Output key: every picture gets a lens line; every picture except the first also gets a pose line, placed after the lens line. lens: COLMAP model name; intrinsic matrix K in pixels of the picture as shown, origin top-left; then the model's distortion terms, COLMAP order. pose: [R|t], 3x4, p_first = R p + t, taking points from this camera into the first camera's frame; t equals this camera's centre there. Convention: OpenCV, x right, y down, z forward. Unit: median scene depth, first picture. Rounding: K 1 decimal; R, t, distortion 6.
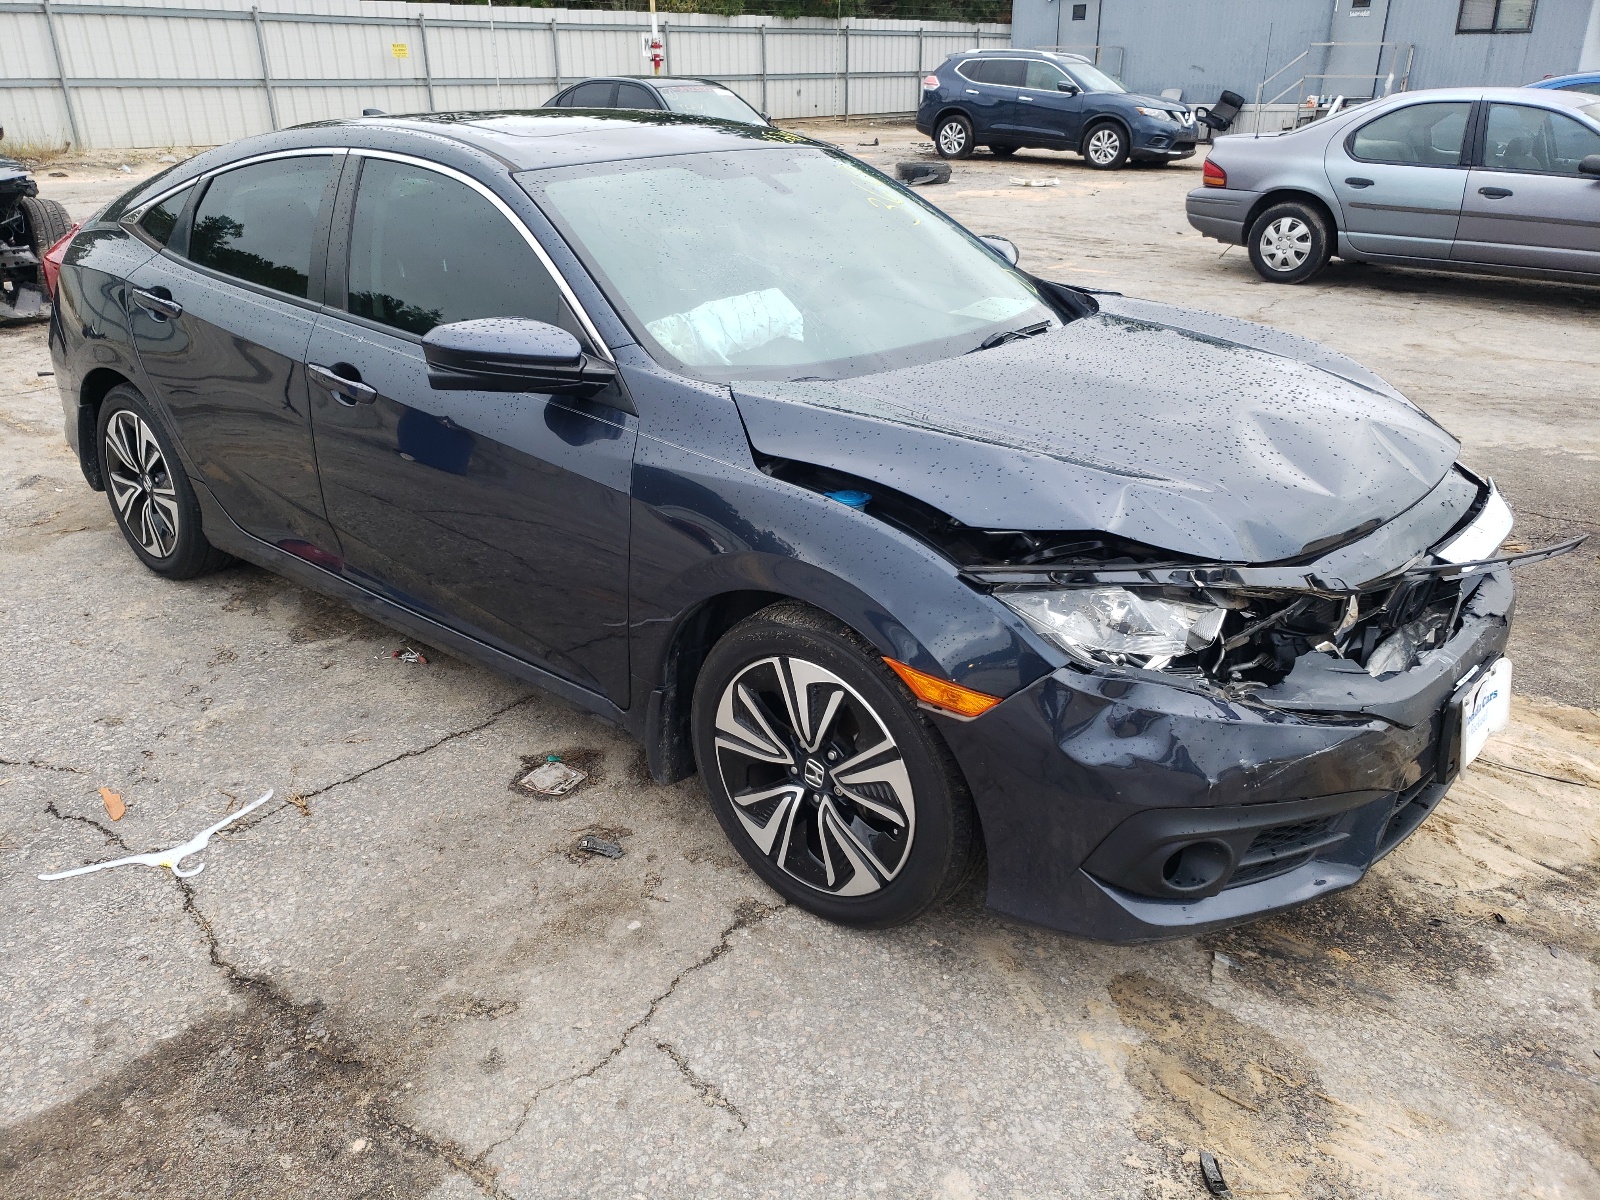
lens RADIAL K [[1246.1, 0, 768.7], [0, 1246.1, 605.9], [0, 0, 1]] dist [-0.006270, 0.033485]
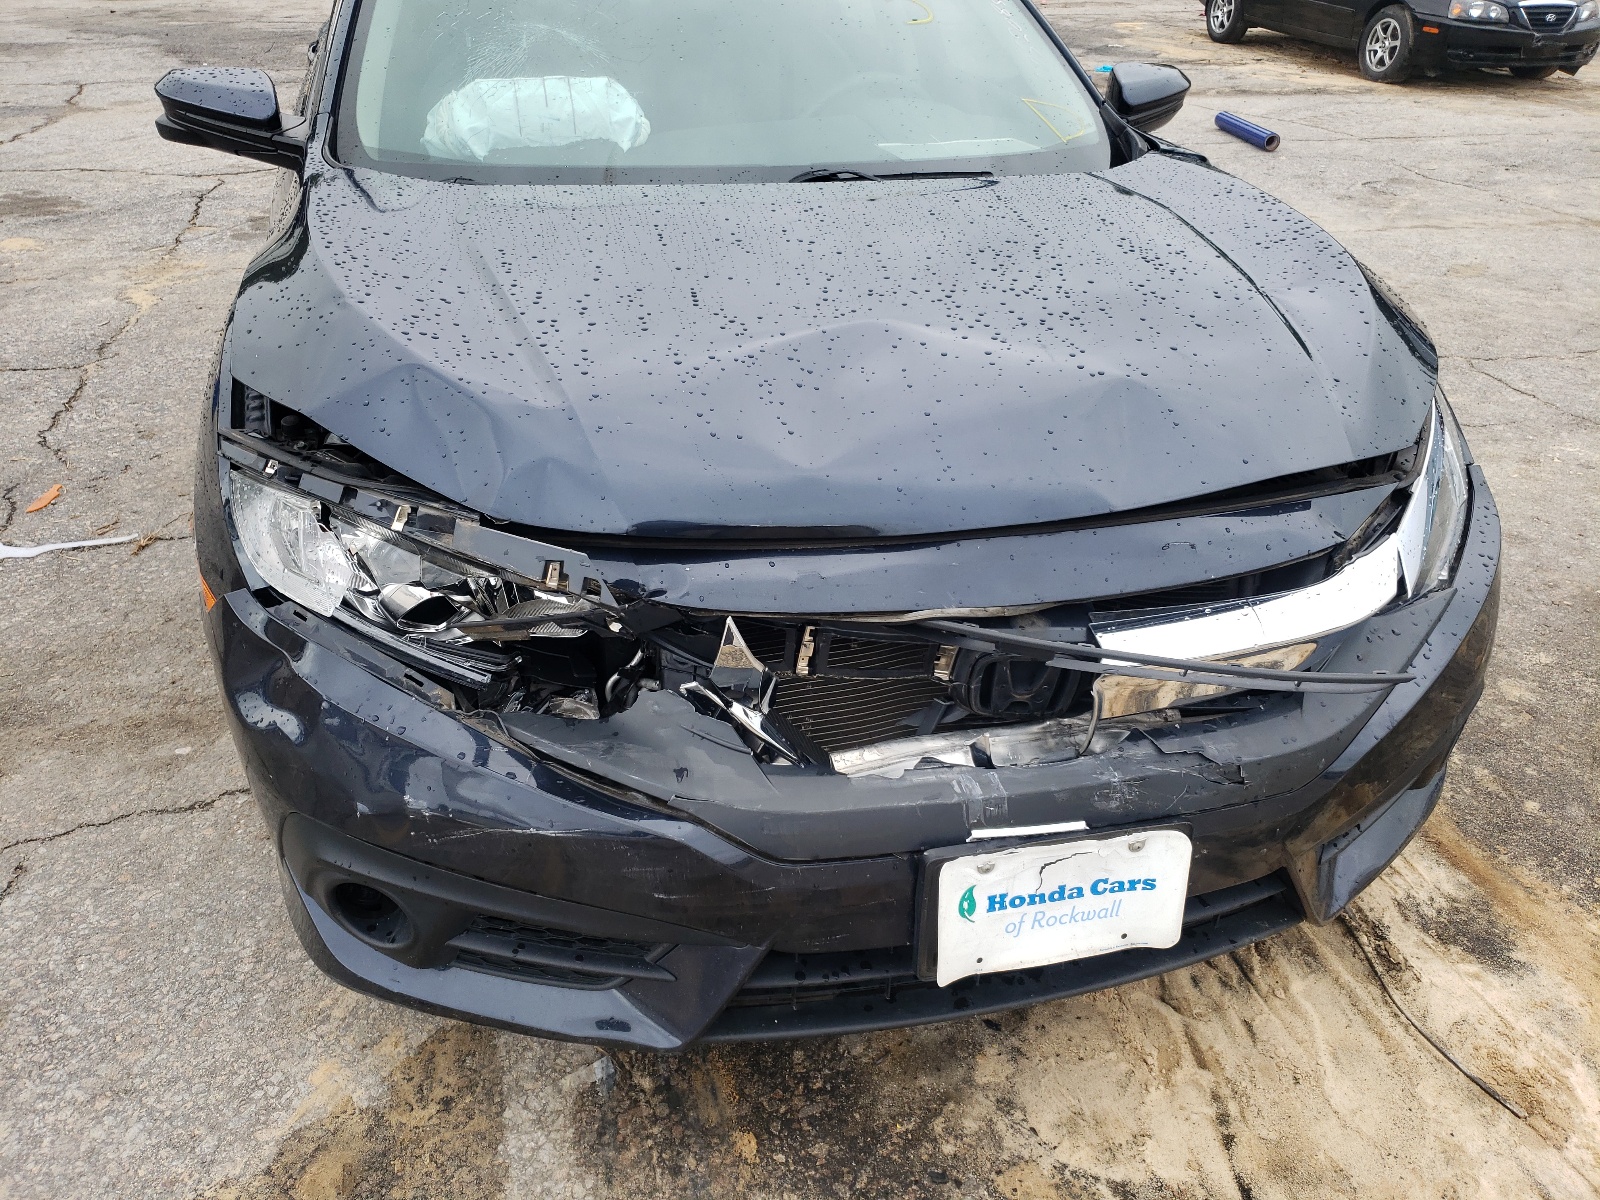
lens RADIAL K [[1246.1, 0, 795.9], [0, 1246.1, 608.6], [0, 0, 1]] dist [-0.006270, 0.033485]
pose [[0.837525, 0.290624, -0.462698, 0.699598], [-0.238189, 0.956310, 0.169522, -0.115504], [0.491750, -0.031769, 0.870157, 0.432638]]
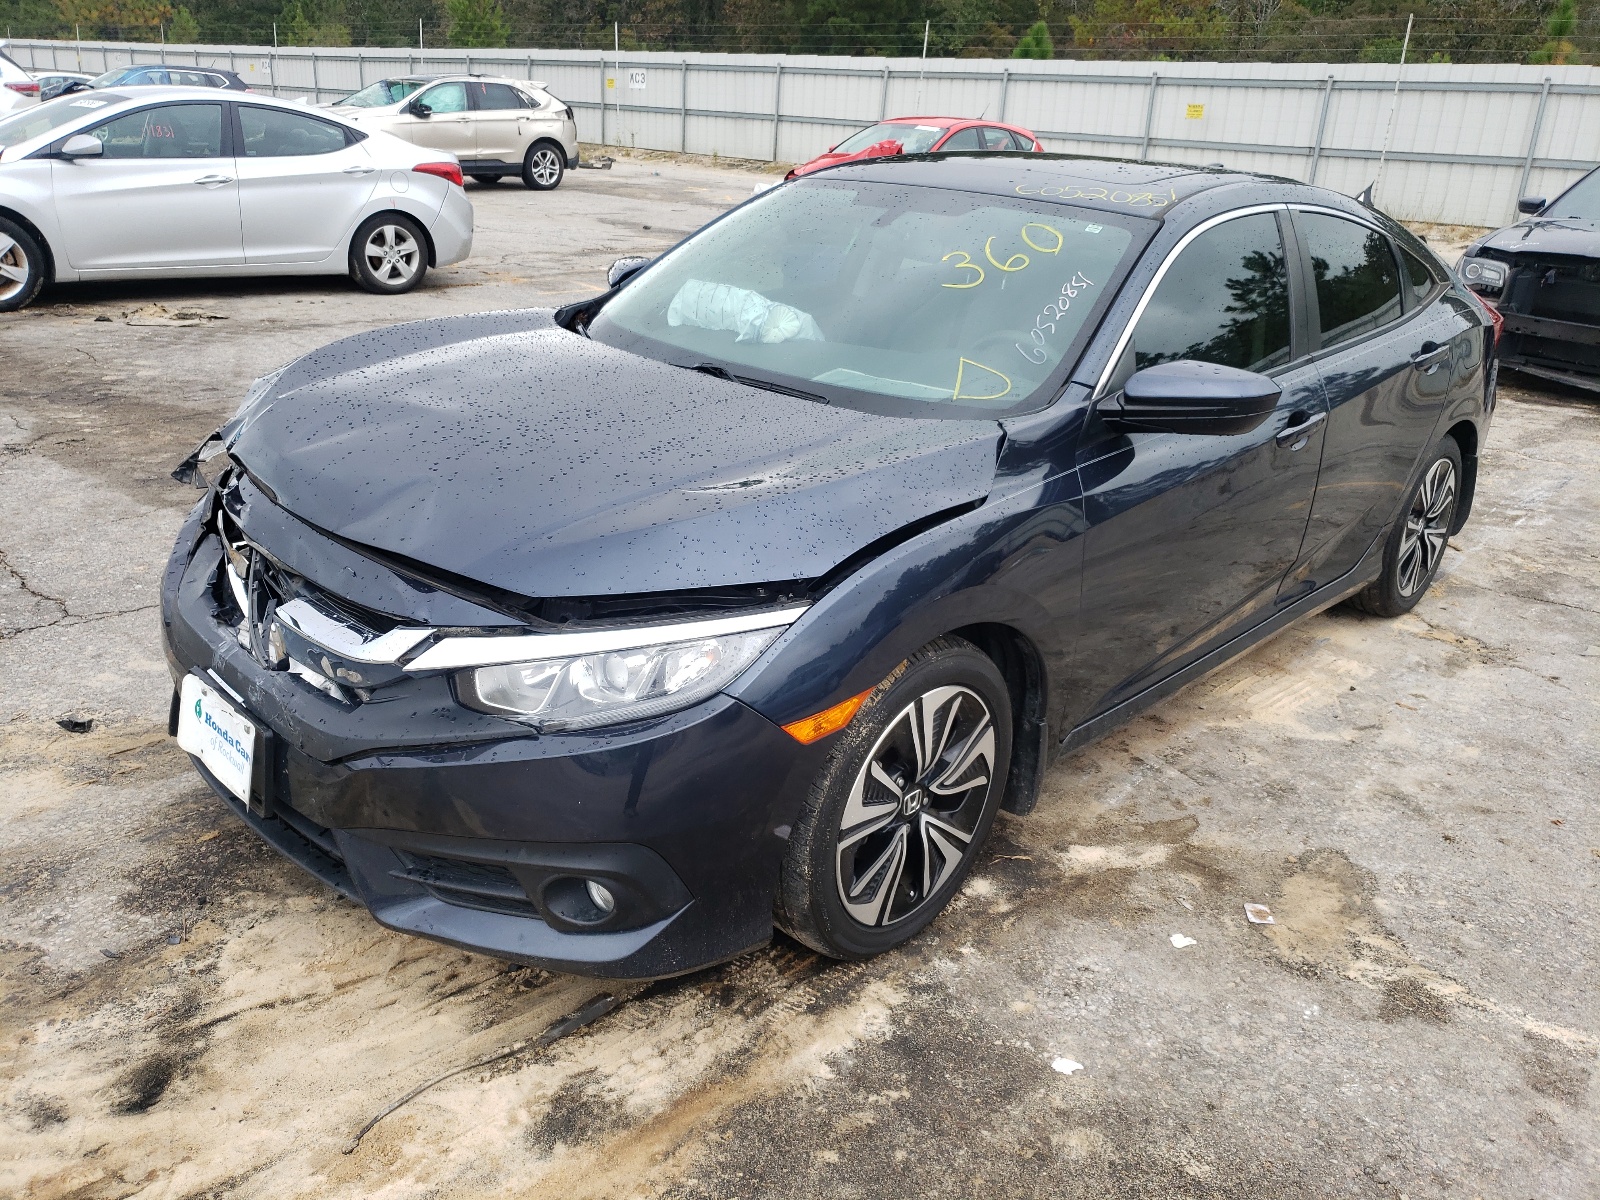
lens RADIAL K [[1246.1, 0, 797.6], [0, 1246.1, 596.1], [0, 0, 1]] dist [-0.006270, 0.033485]
pose [[-0.039757, 0.365212, -0.930075, 1.403936], [-0.442530, 0.828112, 0.344091, -0.528918], [0.895872, 0.425266, 0.128694, 1.228604]]
